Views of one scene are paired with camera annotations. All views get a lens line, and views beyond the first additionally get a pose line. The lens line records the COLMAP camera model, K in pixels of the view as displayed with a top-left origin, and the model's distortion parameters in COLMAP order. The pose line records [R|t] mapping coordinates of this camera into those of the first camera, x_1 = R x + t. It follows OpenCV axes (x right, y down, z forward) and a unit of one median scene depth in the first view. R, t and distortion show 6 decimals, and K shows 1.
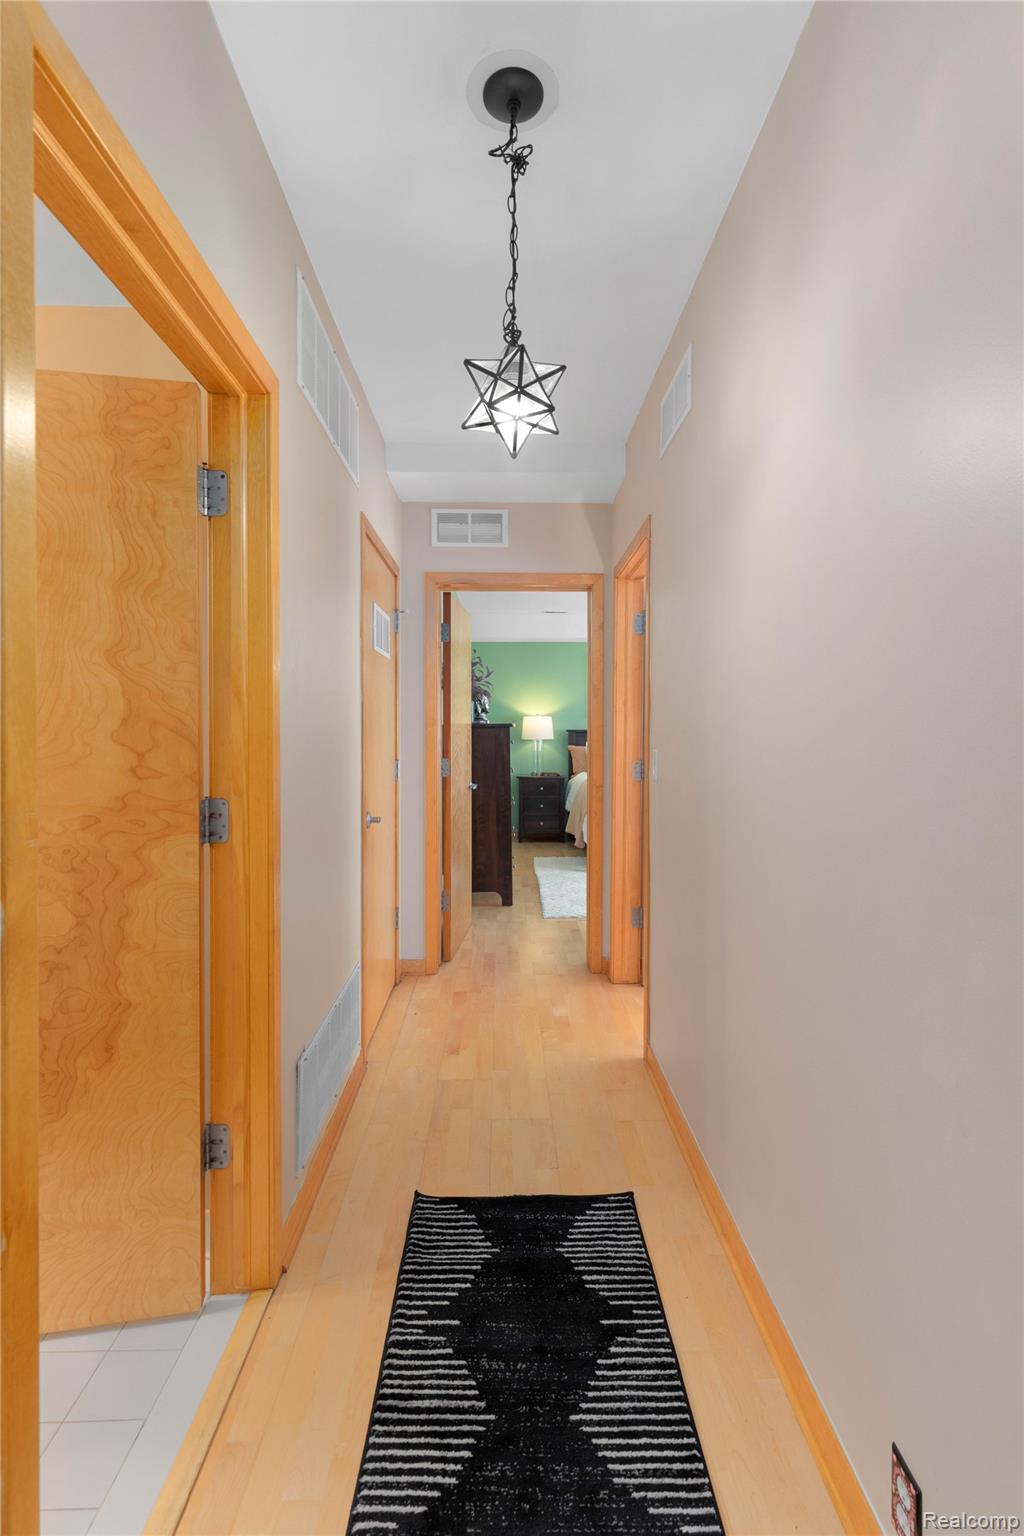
lens RADIAL K [[721.7, 0, 510.9], [0, 721.7, 762.3], [0, 0, 1]] dist [0.000033, 0.000163]
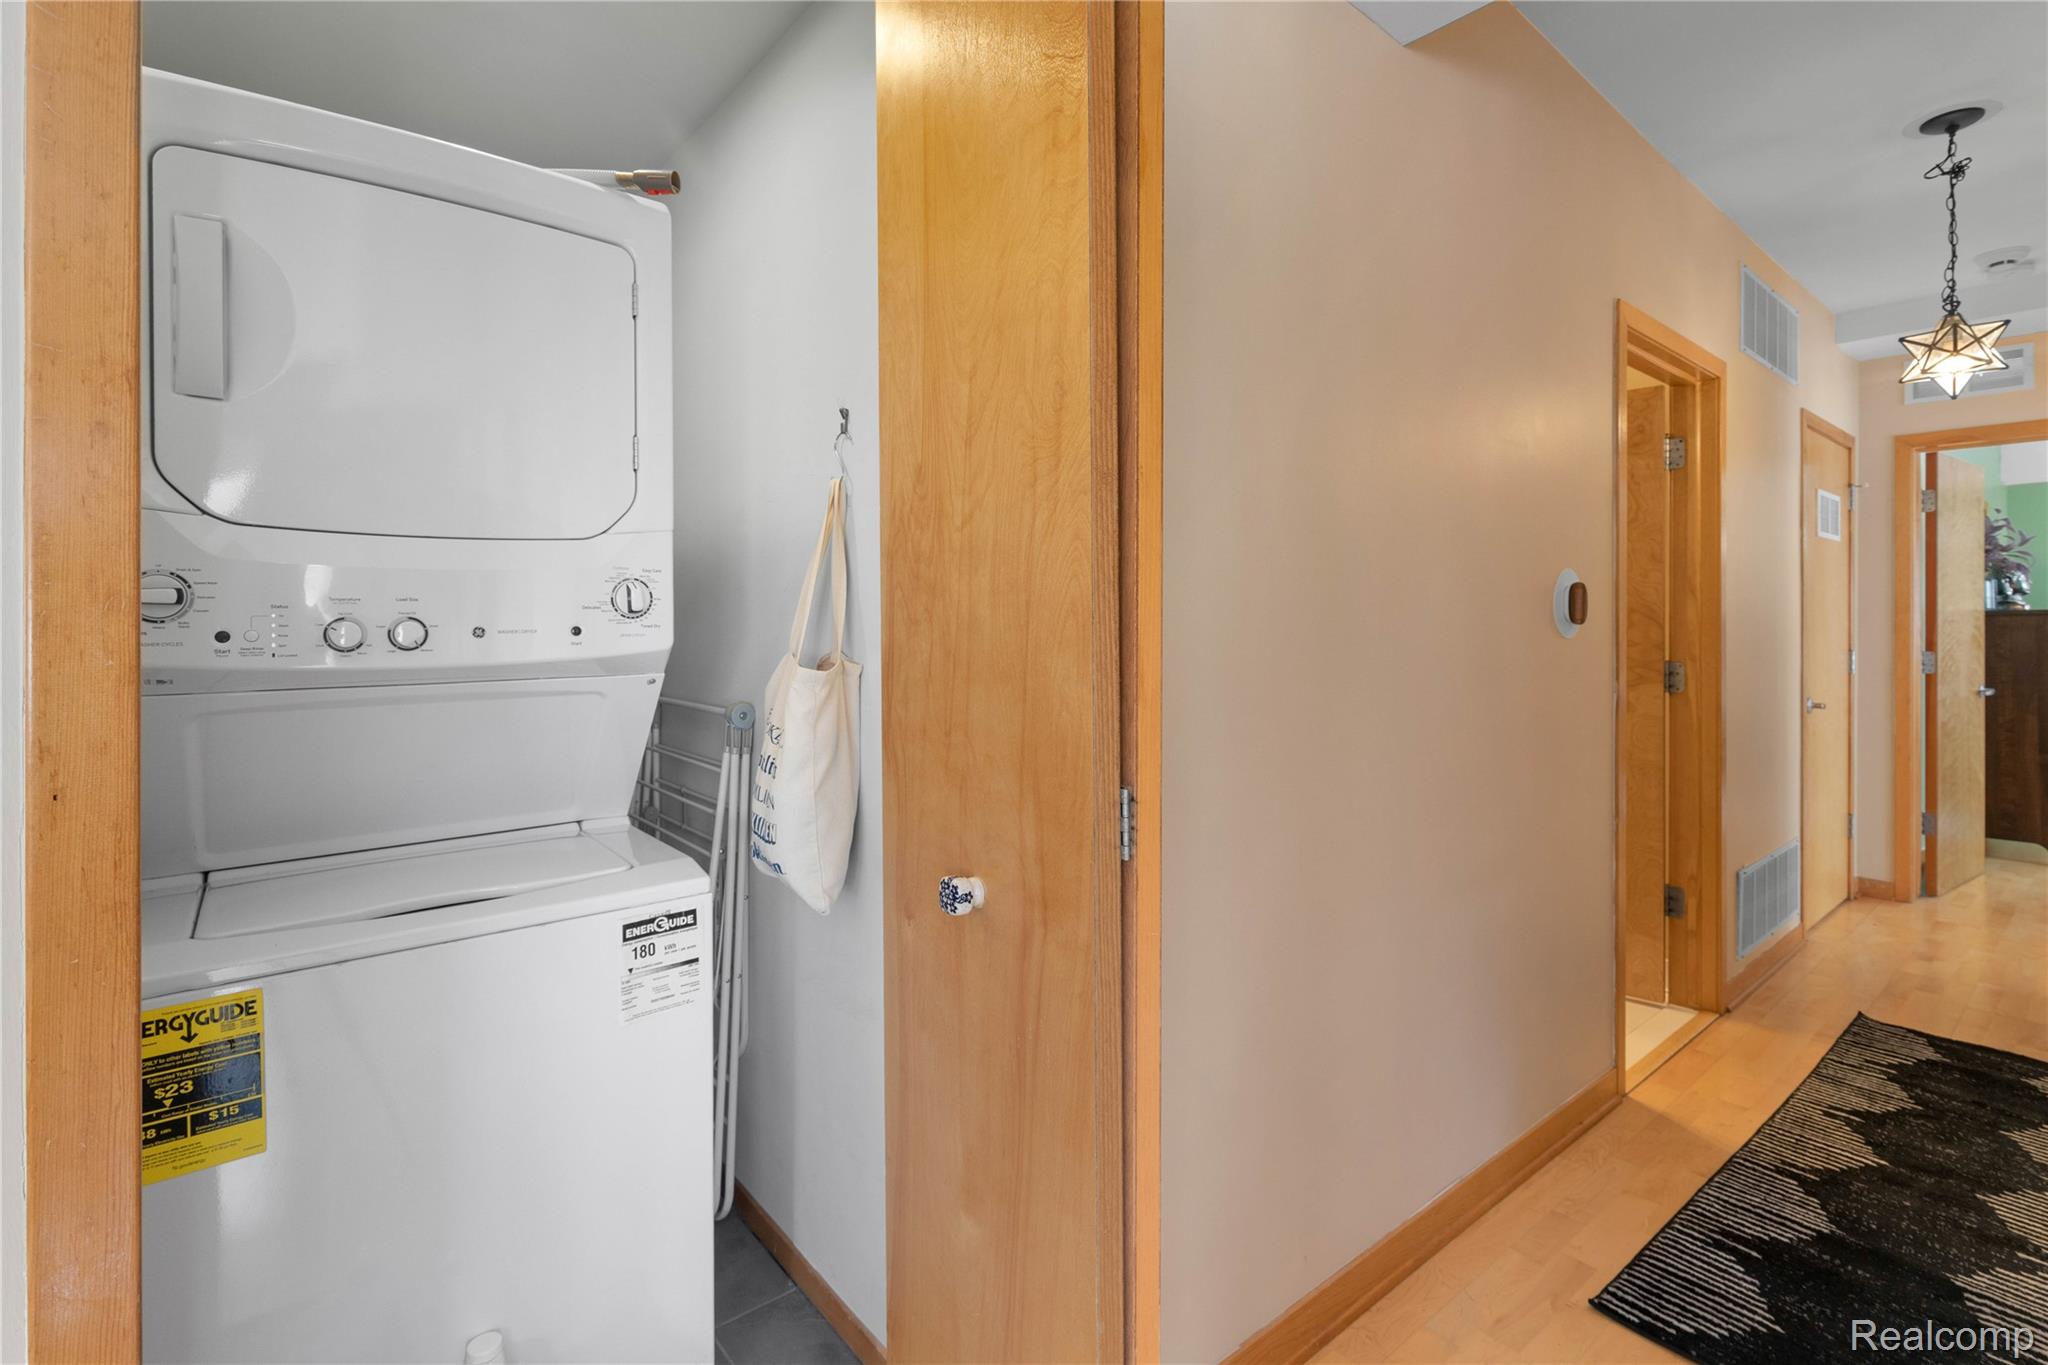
lens RADIAL K [[940.1, 0, 1024.3], [0, 940.1, 611.5], [0, 0, 1]] dist [-0.001318, -0.000535]
pose [[0.625728, -0.009128, -0.779988, 0.250504], [-0.035444, 0.998566, -0.040120, 0.071049], [0.779235, 0.052750, 0.624508, -1.215495]]
